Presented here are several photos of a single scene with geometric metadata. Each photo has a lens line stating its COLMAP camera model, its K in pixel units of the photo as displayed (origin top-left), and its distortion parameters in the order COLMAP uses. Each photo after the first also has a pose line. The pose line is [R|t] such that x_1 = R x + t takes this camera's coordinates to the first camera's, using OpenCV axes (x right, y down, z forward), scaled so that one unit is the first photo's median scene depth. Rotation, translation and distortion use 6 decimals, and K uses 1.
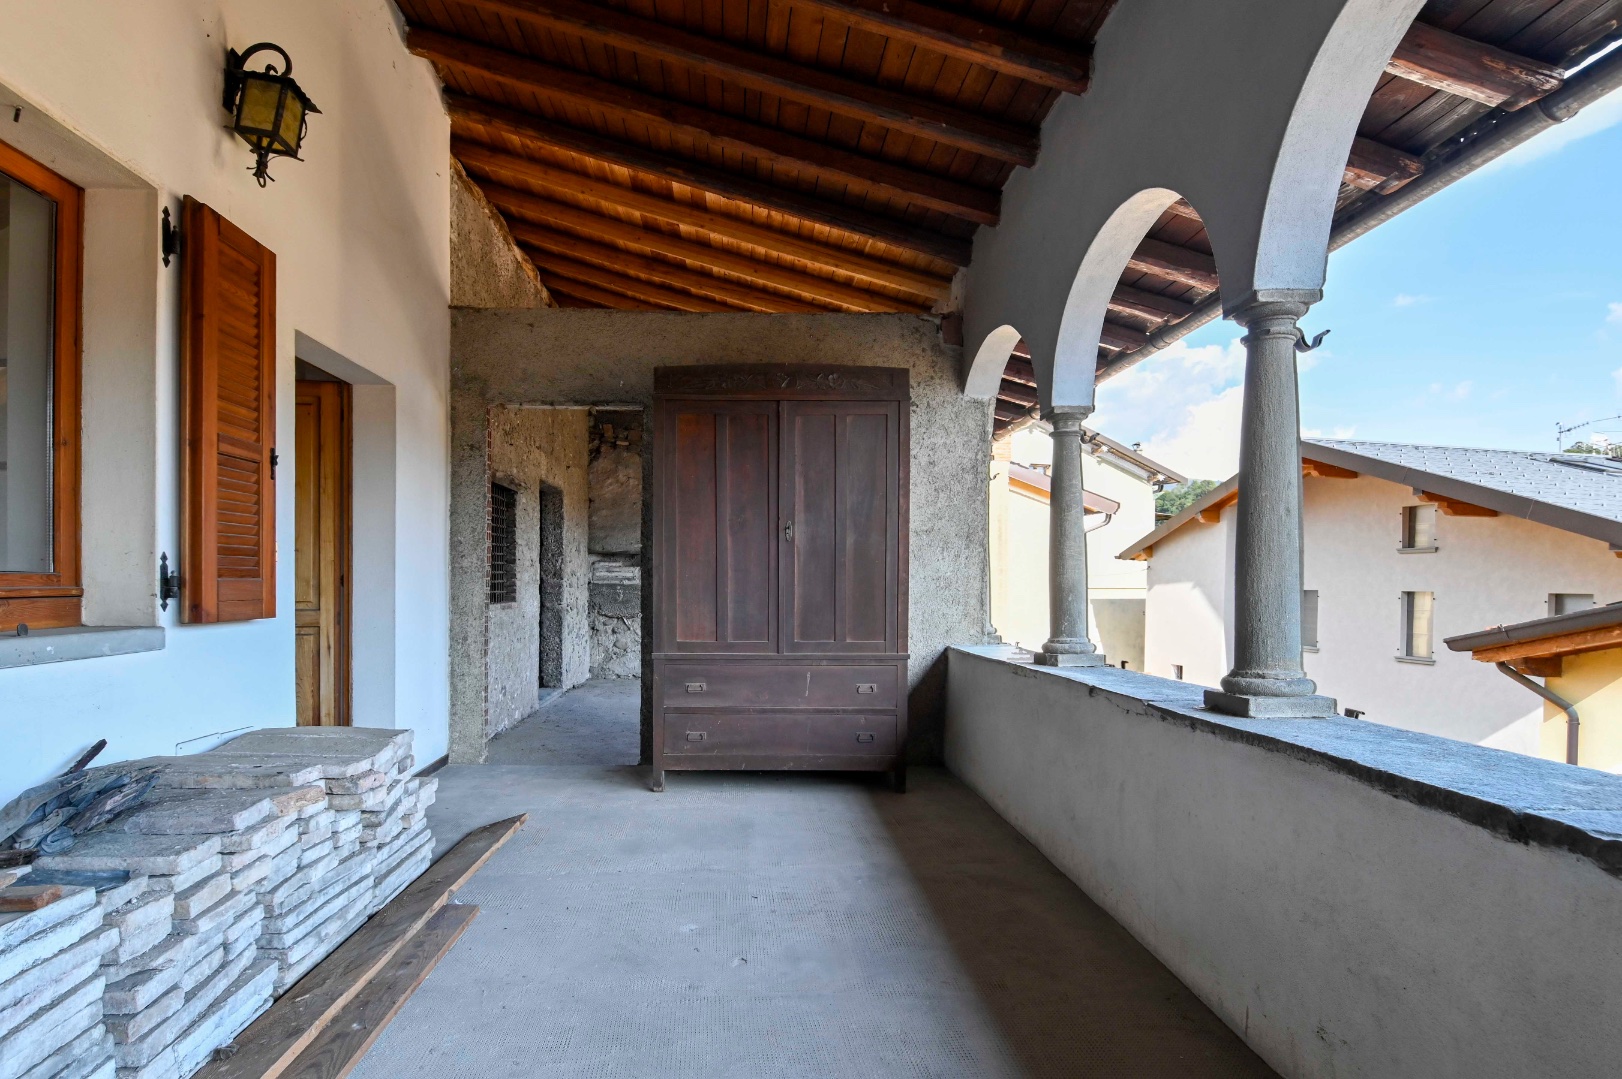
lens RADIAL K [[852.3, 0, 780.4], [0, 852.3, 597.7], [0, 0, 1]] dist [0.015175, -0.032810]
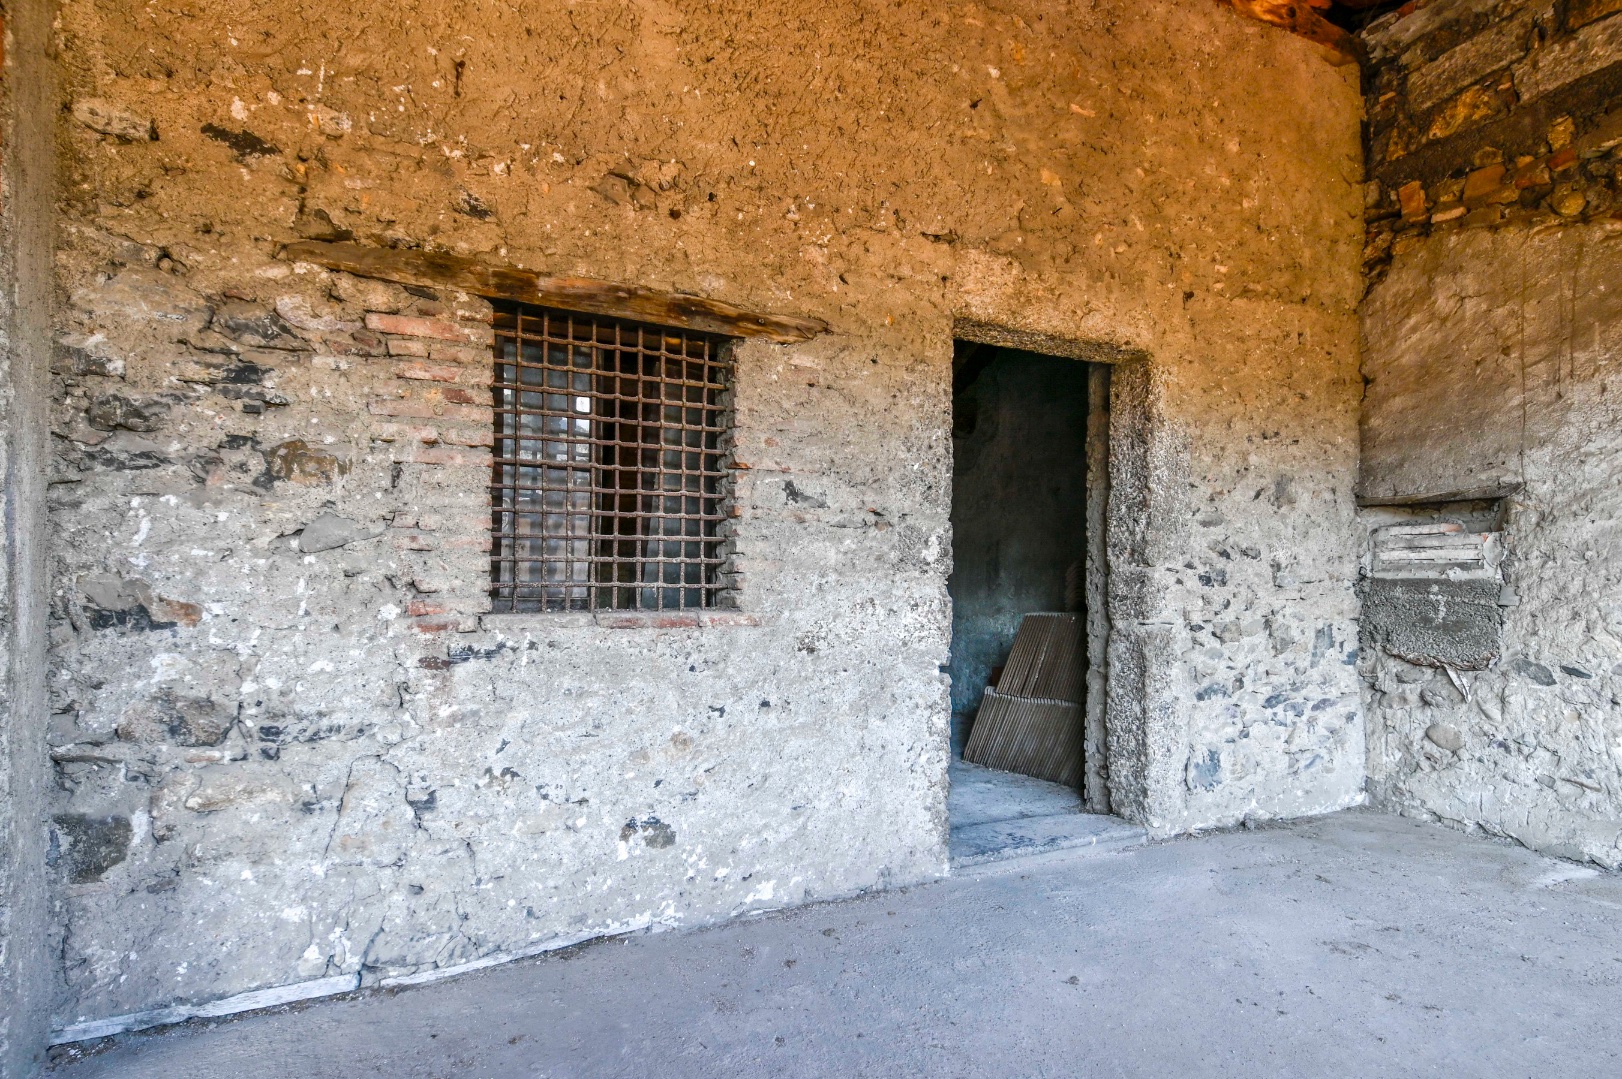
lens RADIAL K [[864.5, 0, 815.1], [0, 864.5, 584.2], [0, 0, 1]] dist [0.039942, -0.031968]
pose [[0.427970, -0.003510, -0.903786, 0.113778], [-0.021922, 0.999658, -0.014263, -0.004593], [0.903527, 0.025917, 0.427747, 1.311728]]
